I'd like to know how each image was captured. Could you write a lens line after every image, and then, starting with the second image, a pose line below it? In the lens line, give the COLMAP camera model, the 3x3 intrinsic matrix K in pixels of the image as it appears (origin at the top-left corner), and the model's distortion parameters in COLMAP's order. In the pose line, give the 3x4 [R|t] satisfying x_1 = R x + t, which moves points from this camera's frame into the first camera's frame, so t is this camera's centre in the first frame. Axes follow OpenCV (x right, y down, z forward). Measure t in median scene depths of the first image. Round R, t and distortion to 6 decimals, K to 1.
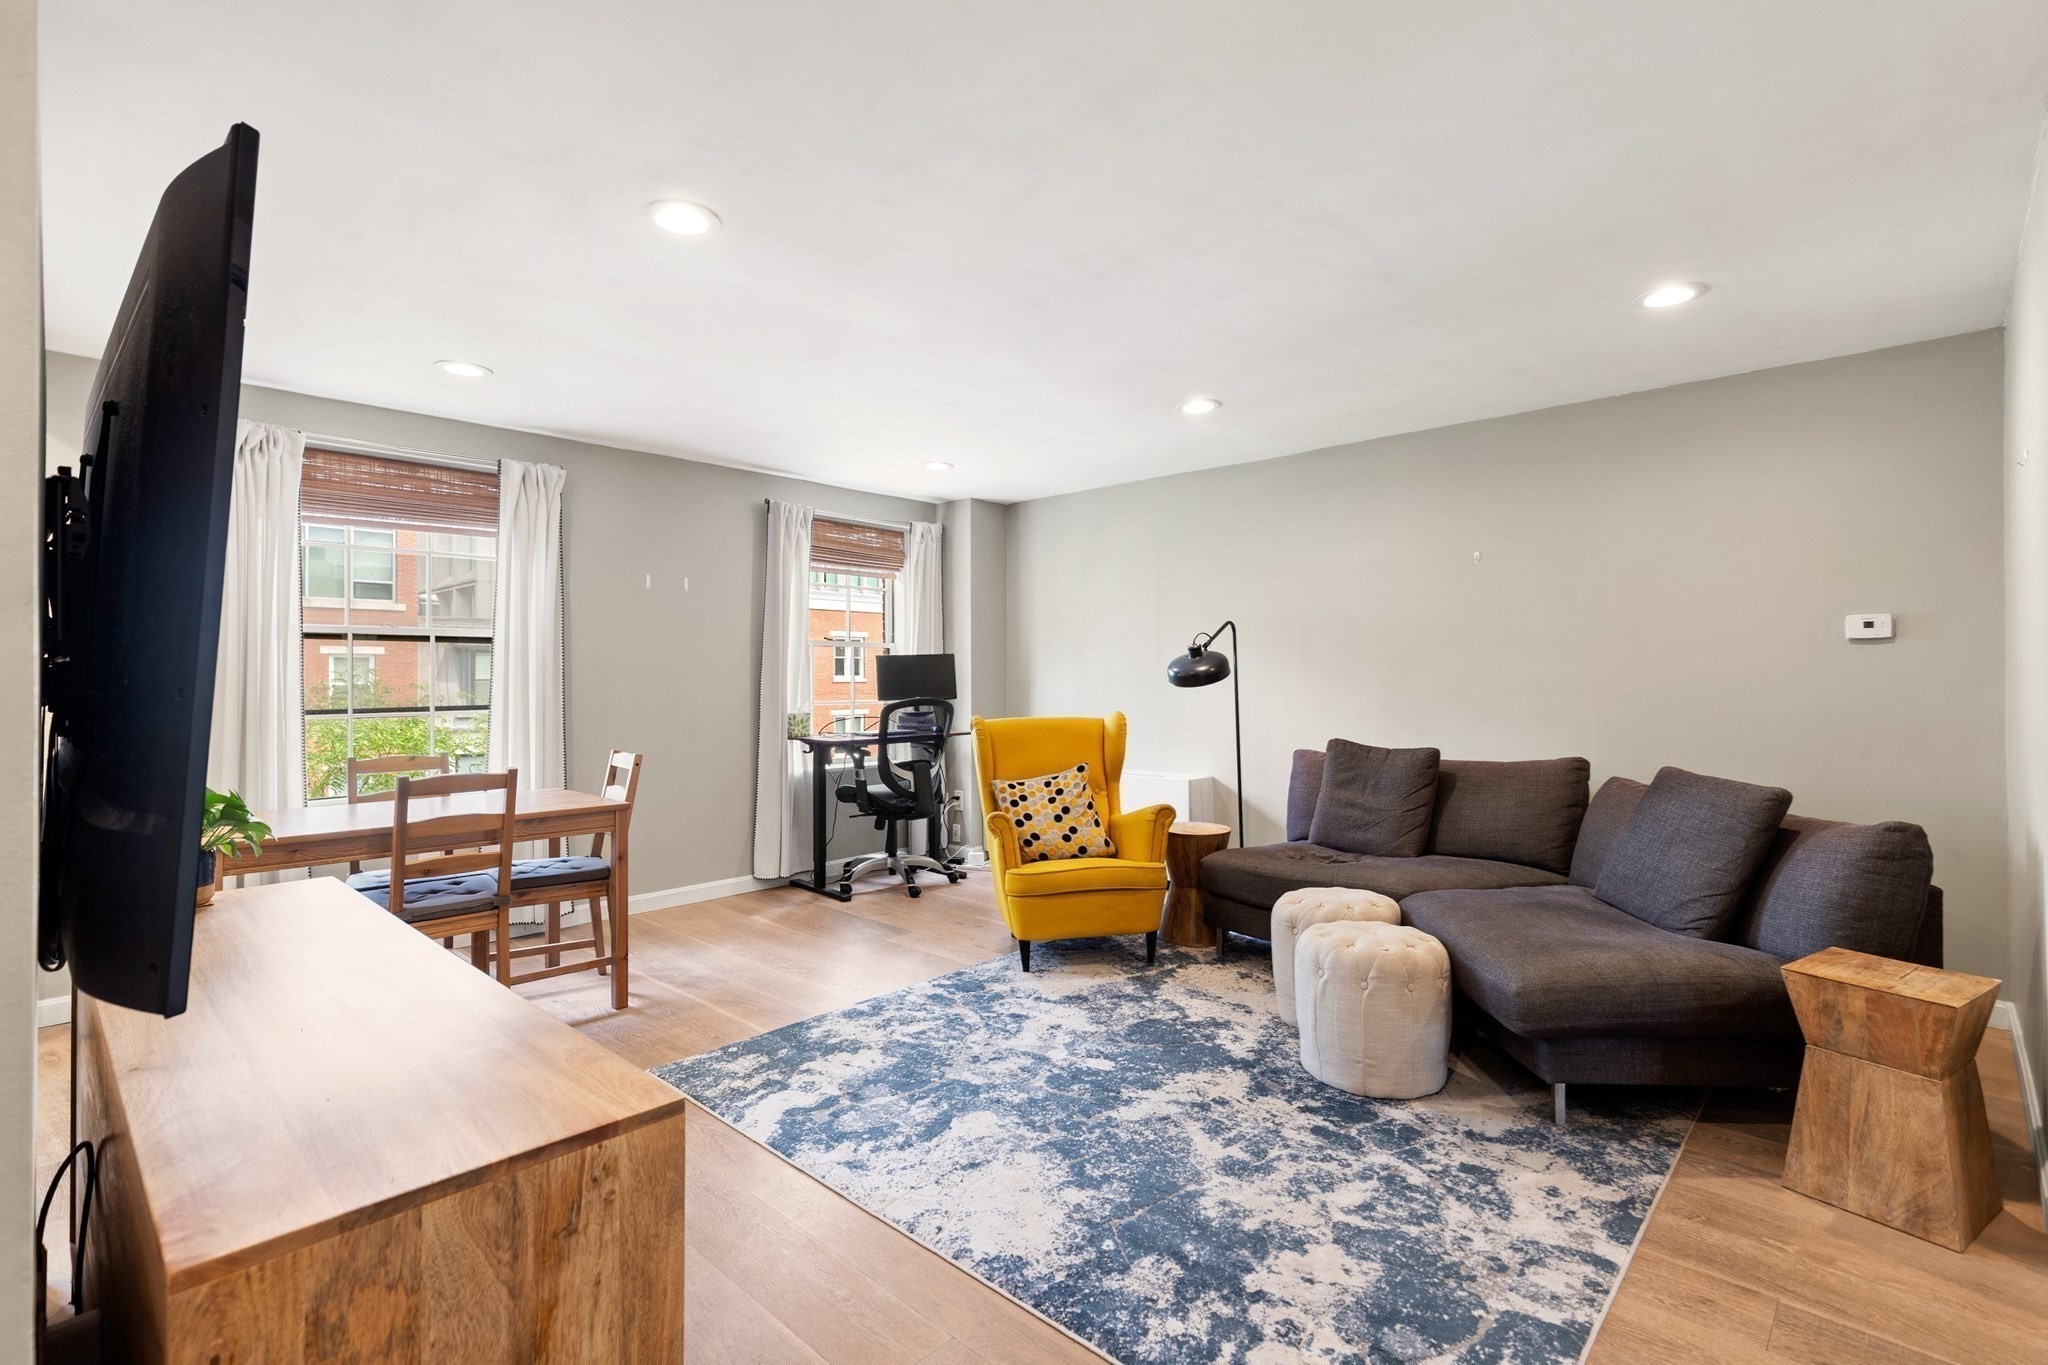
lens RADIAL K [[954.0, 0, 1024.0], [0, 954.0, 682.5], [0, 0, 1]] dist [0.005814, -0.000045]
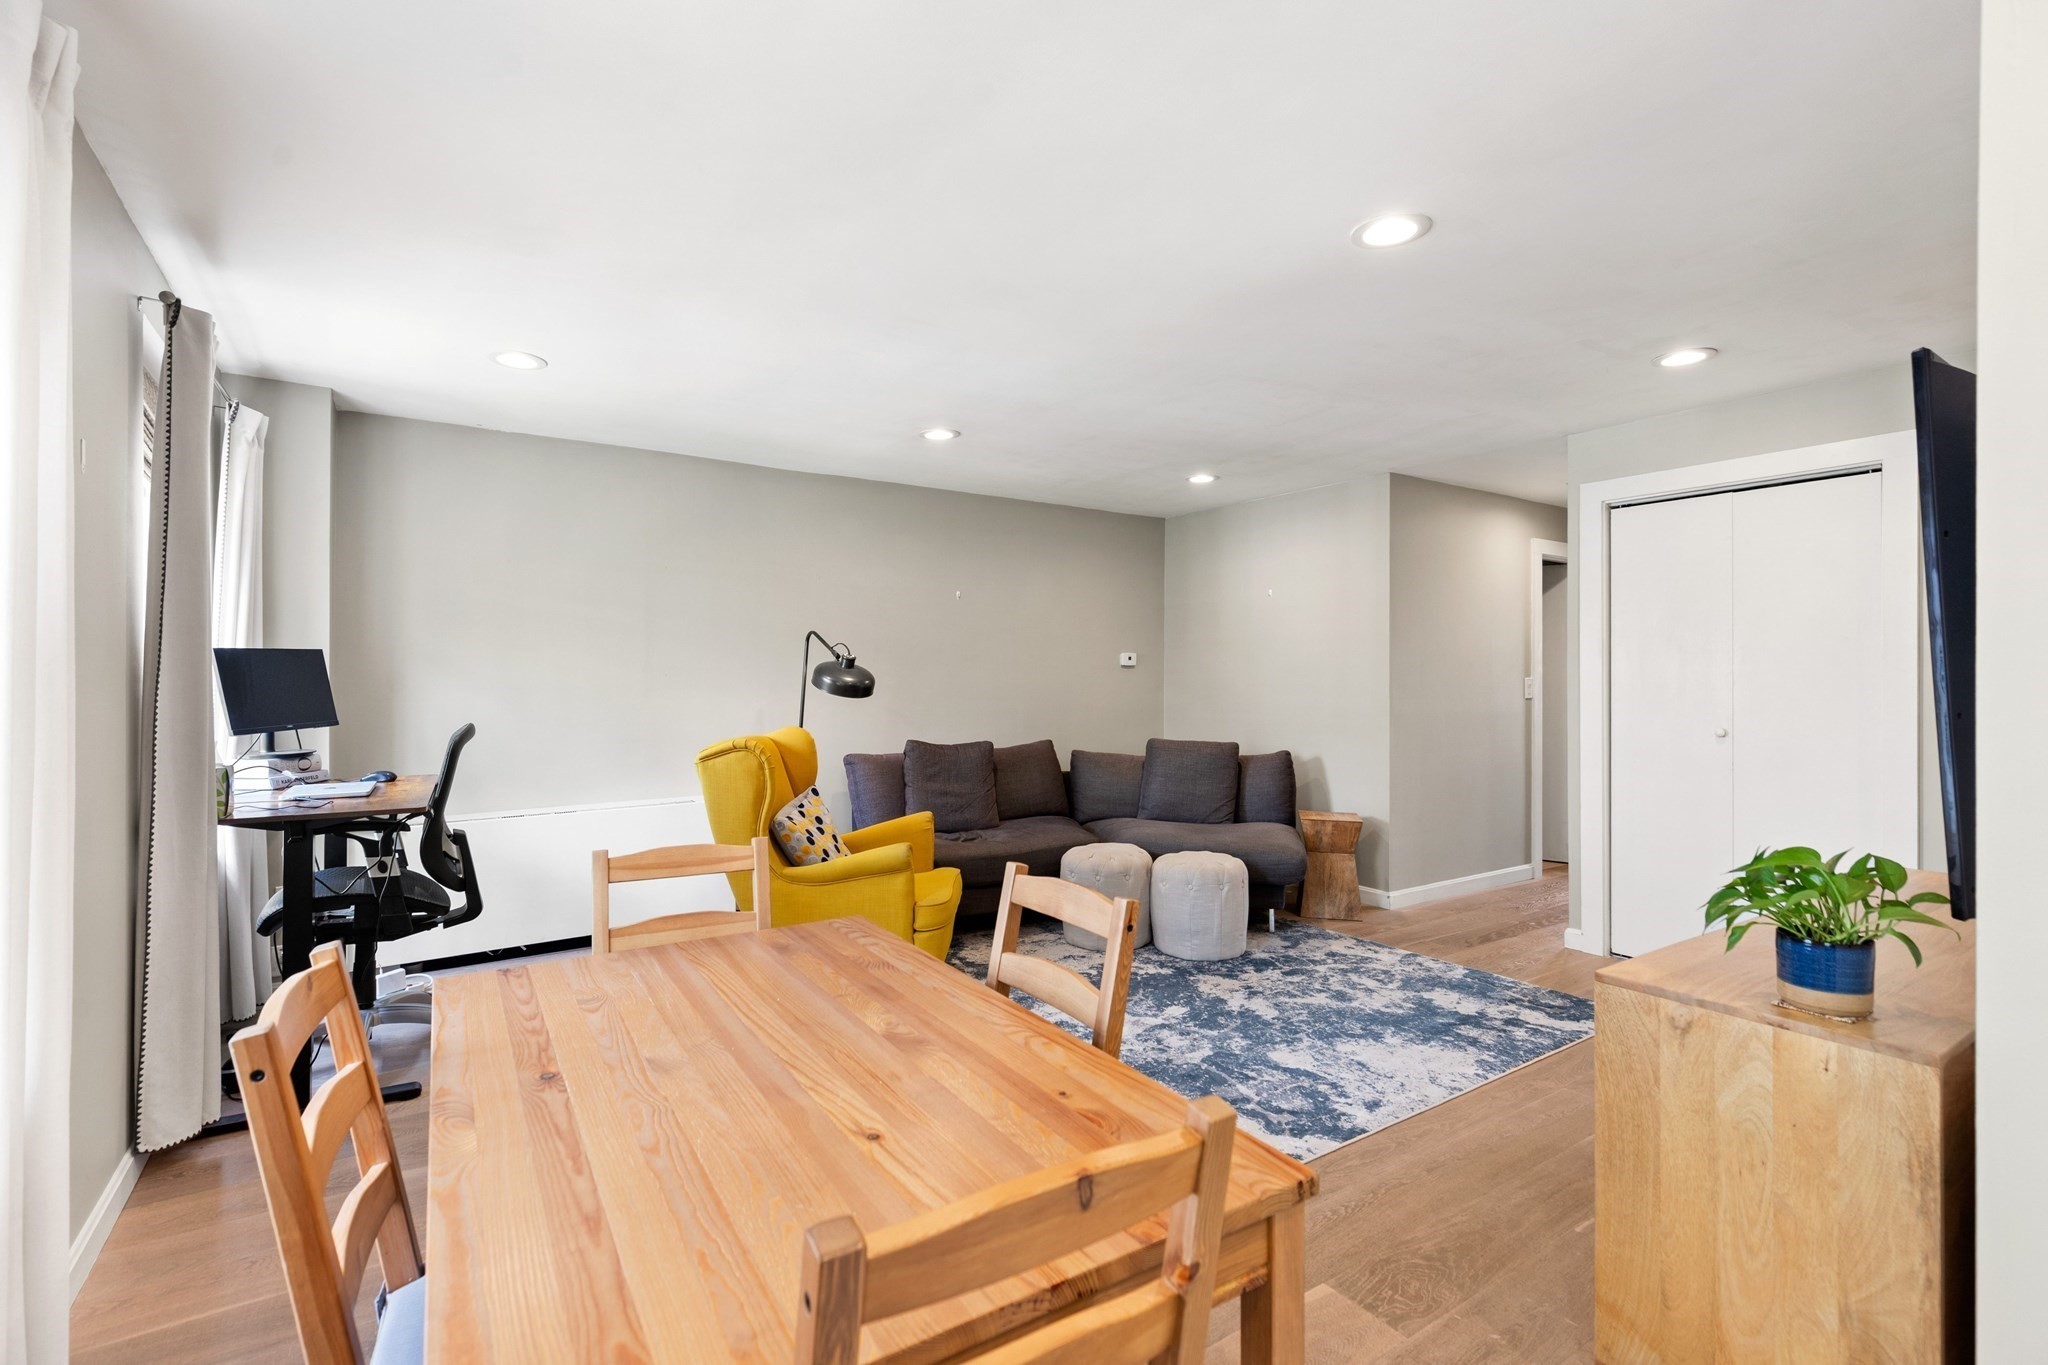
lens RADIAL K [[929.2, 0, 1021.8], [0, 929.2, 679.0], [0, 0, 1]] dist [0.005769, -0.000059]
pose [[0.220764, 0.002305, 0.975324, -1.334206], [0.005799, 0.999976, -0.003676, -0.018986], [-0.975310, 0.006467, 0.220746, 1.113793]]
